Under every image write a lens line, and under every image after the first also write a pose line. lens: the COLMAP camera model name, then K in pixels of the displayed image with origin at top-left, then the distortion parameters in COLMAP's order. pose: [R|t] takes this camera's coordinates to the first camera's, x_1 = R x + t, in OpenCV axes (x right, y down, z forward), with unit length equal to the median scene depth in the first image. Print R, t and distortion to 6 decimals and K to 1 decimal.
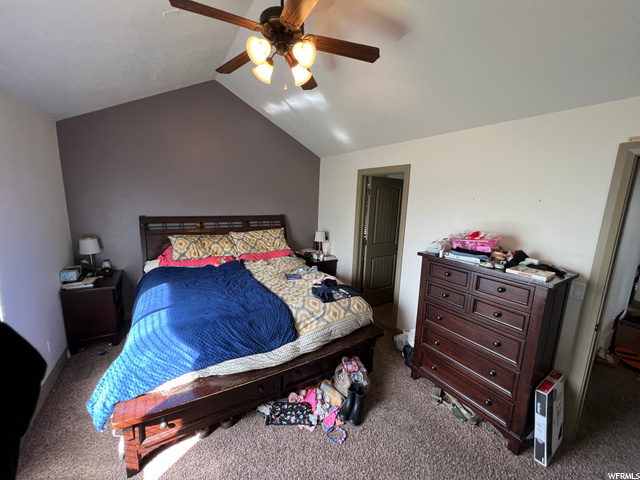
lens RADIAL K [[257.4, 0, 320.0], [0, 257.4, 240.0], [0, 0, 1]] dist [0.000209, 0.000052]
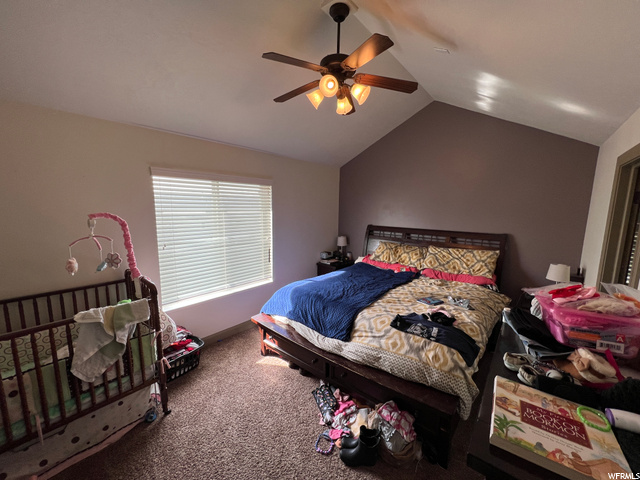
lens RADIAL K [[257.4, 0, 320.0], [0, 257.4, 240.0], [0, 0, 1]] dist [0.000209, 0.000052]
pose [[0.316993, 0.098801, -0.943268, 0.741935], [-0.165295, 0.985093, 0.047634, -0.048791], [0.933913, 0.140817, 0.328599, 0.446826]]
